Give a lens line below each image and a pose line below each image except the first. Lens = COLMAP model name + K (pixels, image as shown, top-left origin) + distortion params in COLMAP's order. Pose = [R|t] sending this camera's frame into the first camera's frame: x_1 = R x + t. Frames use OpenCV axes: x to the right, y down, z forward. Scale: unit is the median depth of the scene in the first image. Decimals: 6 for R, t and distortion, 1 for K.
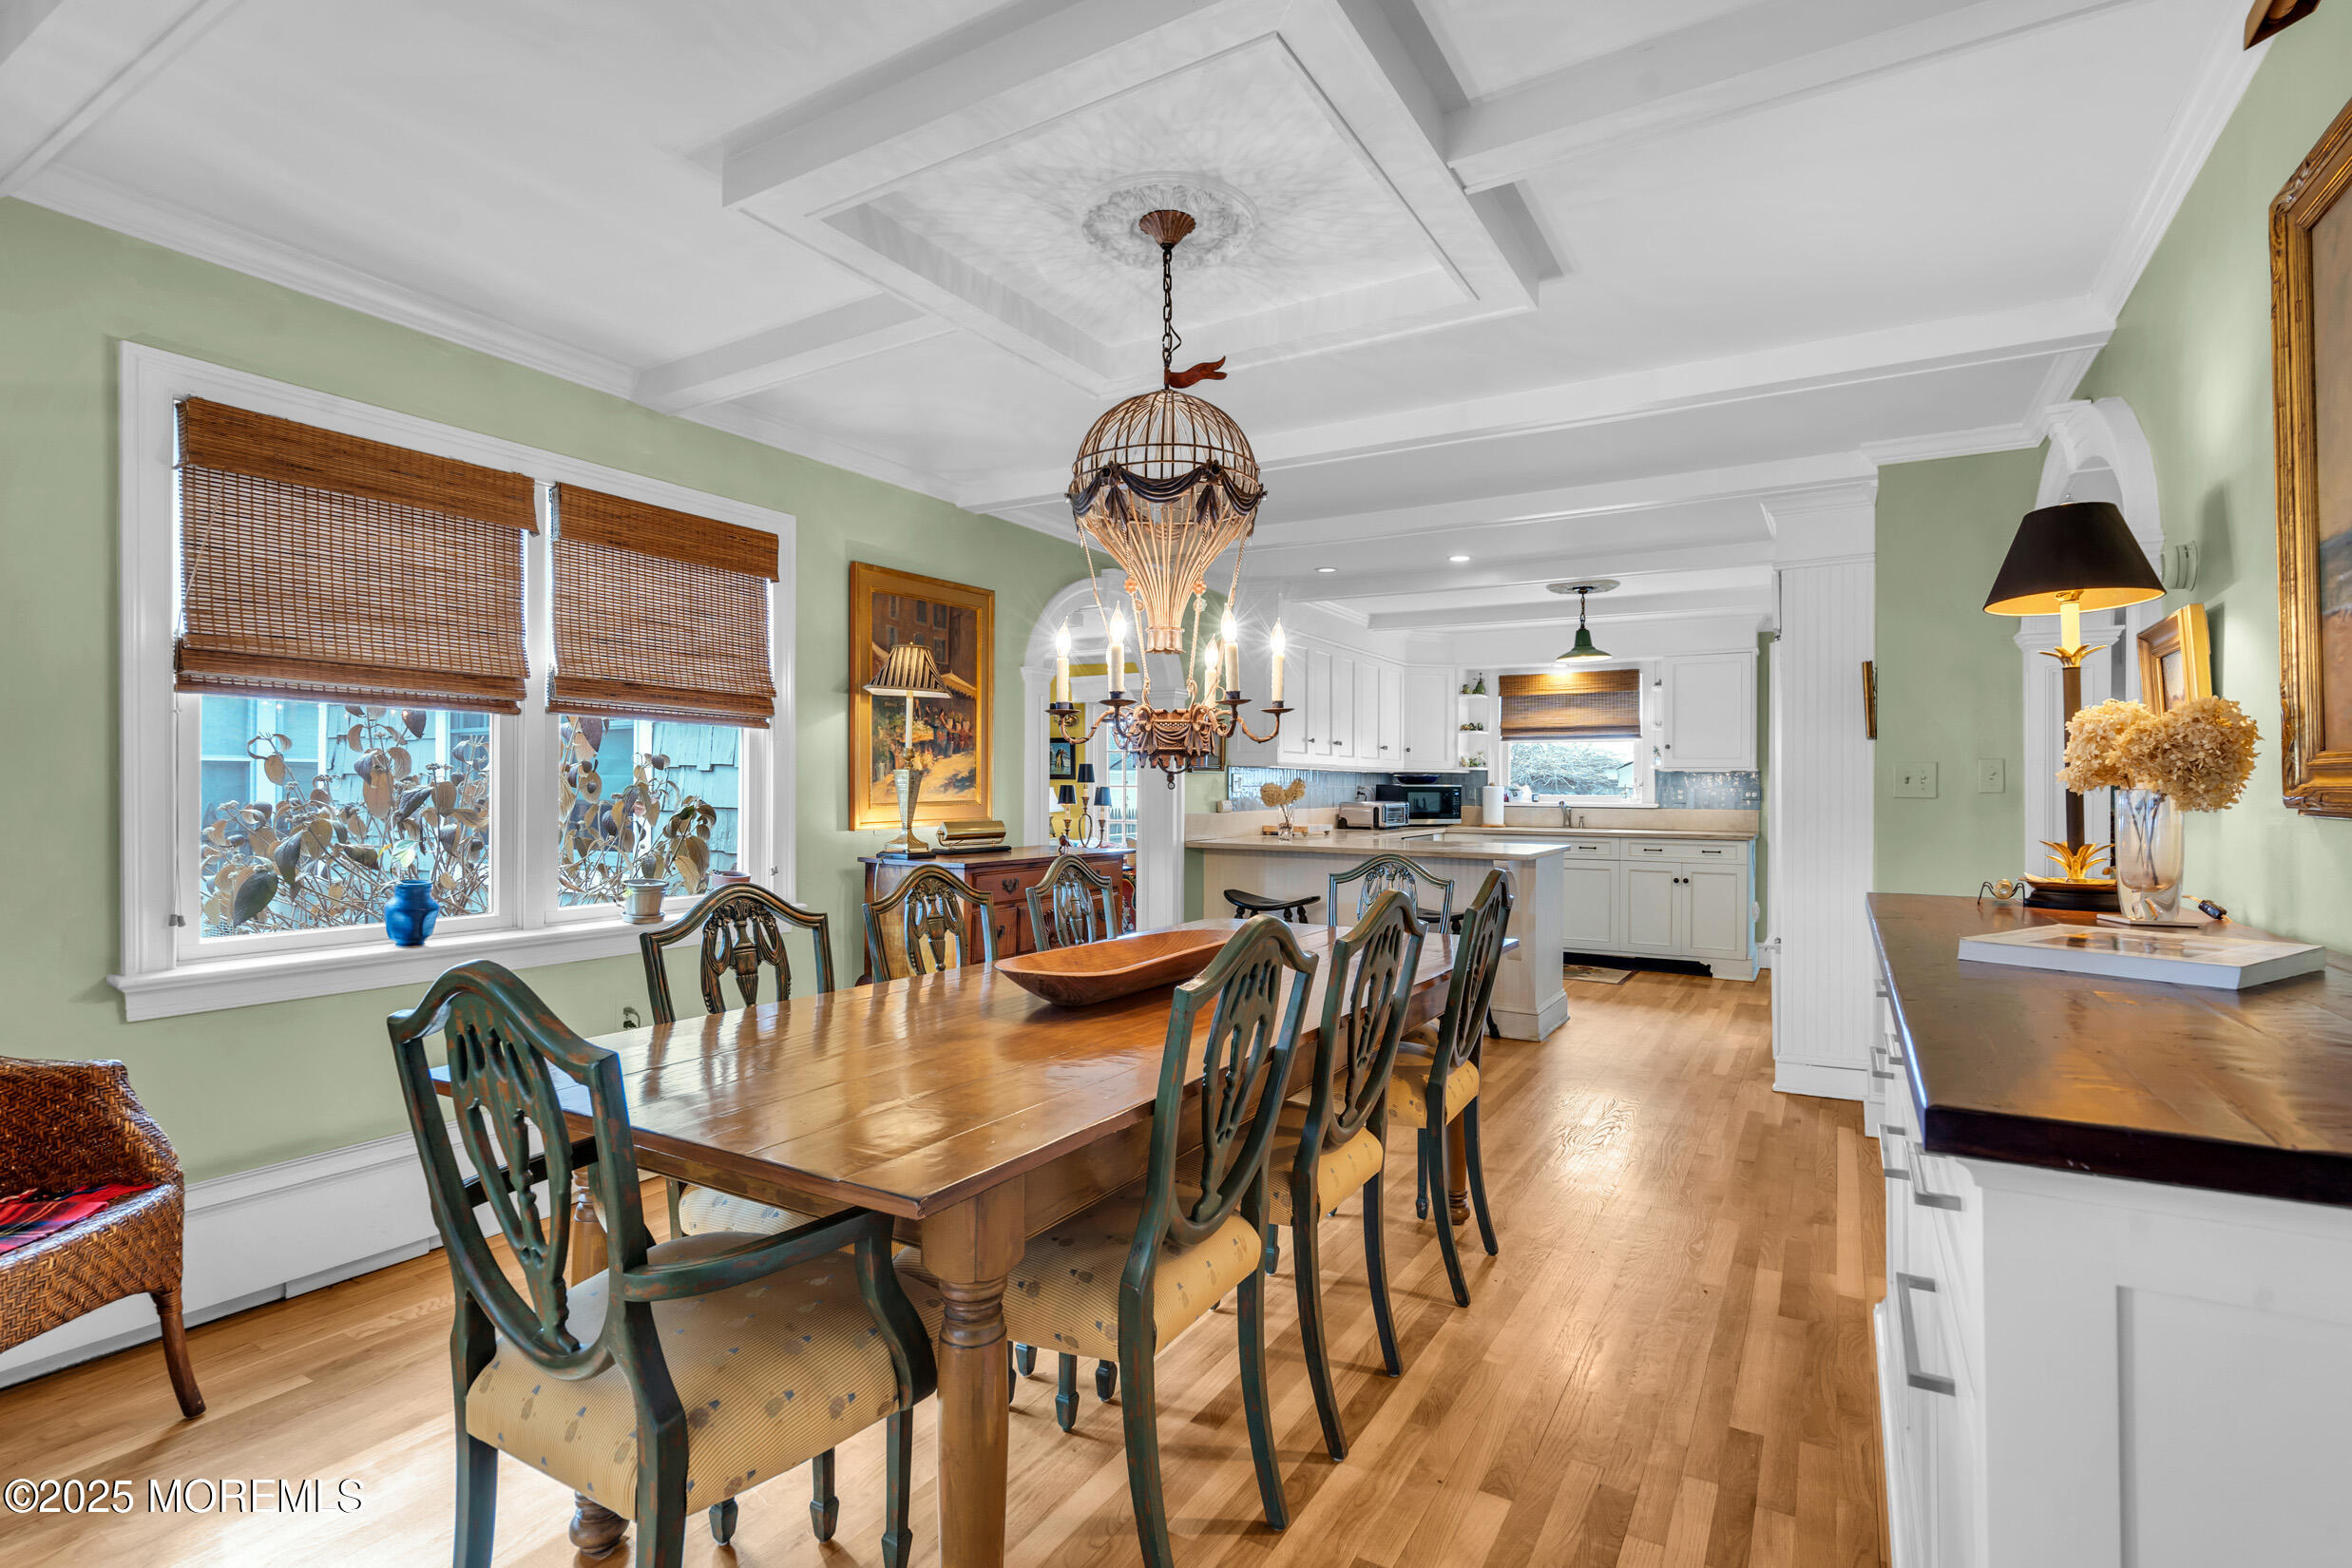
lens RADIAL K [[1068.2, 0, 1181.6], [0, 1068.2, 786.5], [0, 0, 1]] dist [-0.006668, 0.001646]
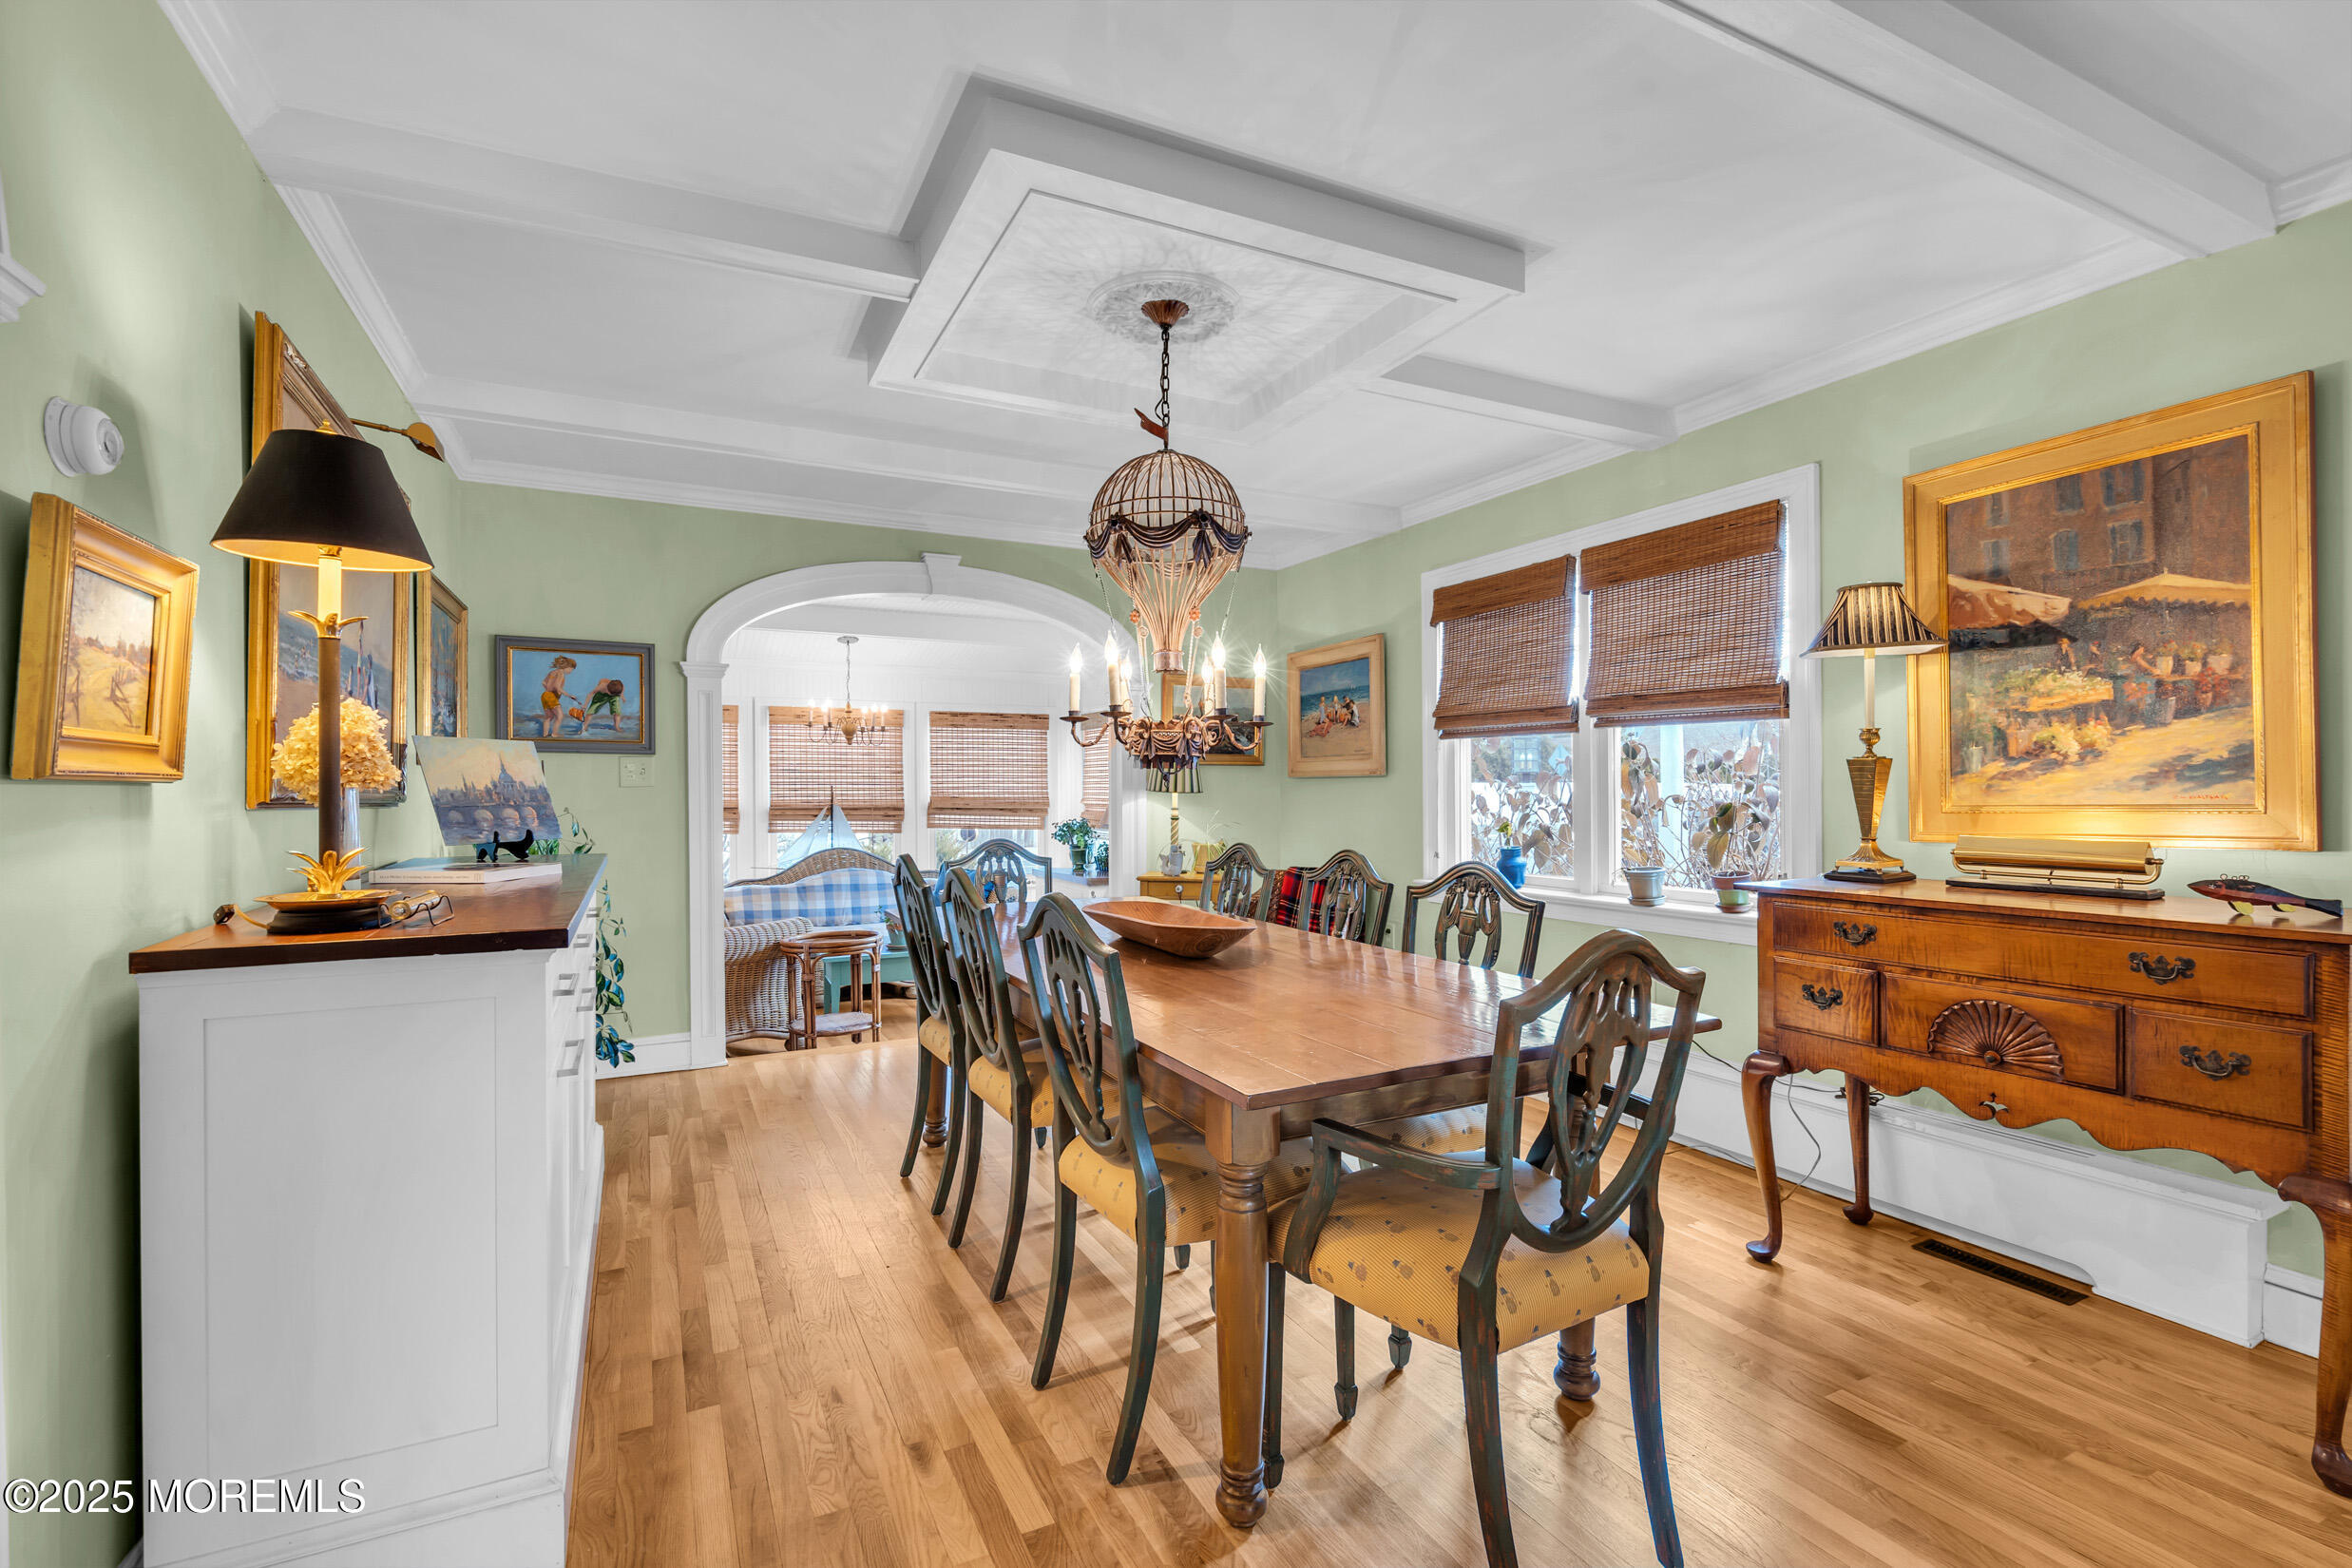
lens RADIAL K [[1068.2, 0, 1181.7], [0, 1068.2, 795.8], [0, 0, 1]] dist [-0.006668, 0.001646]
pose [[-0.518943, 0.001377, -0.854807, 0.299777], [0.002564, 0.999997, 0.000055, 0.004012], [0.854805, -0.002163, -0.518945, 0.494535]]
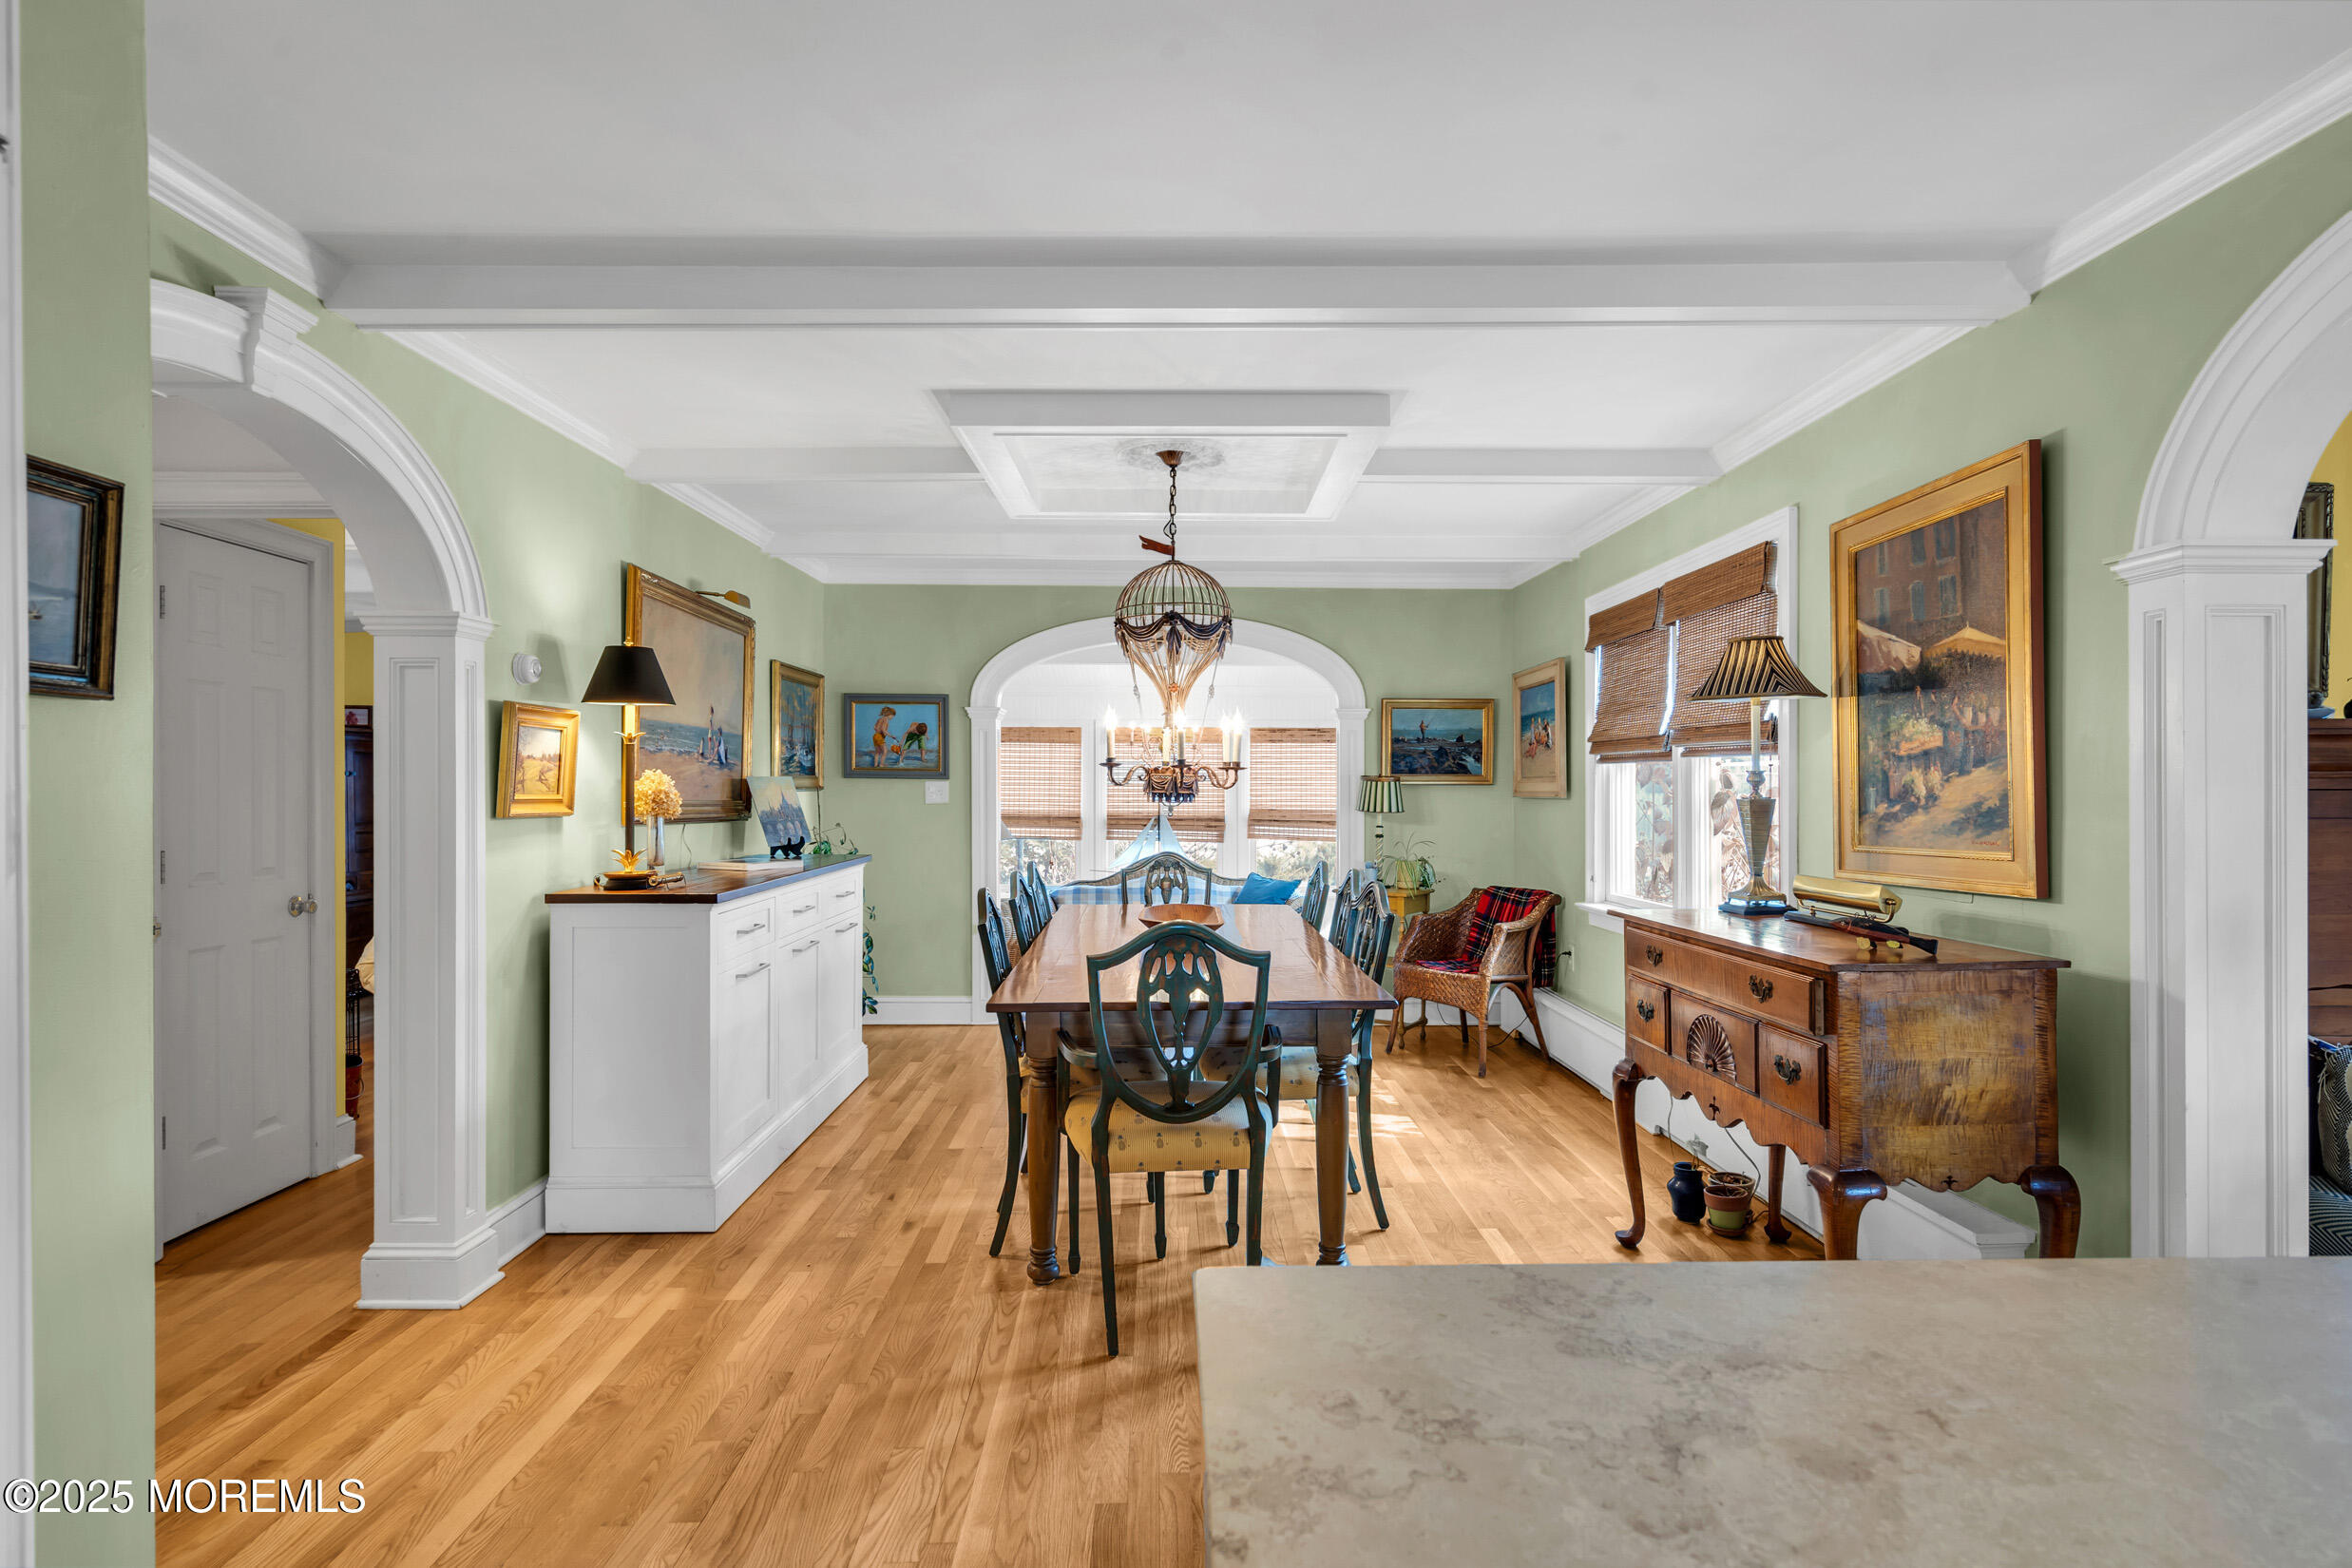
lens RADIAL K [[1229.8, 0, 1171.6], [0, 1229.8, 793.1], [0, 0, 1]] dist [0.000758, 0.008231]
pose [[-0.842050, -0.005270, -0.539374, 0.289316], [-0.004636, 0.999986, -0.002534, -0.008066], [0.539379, 0.000367, -0.842063, 0.769748]]
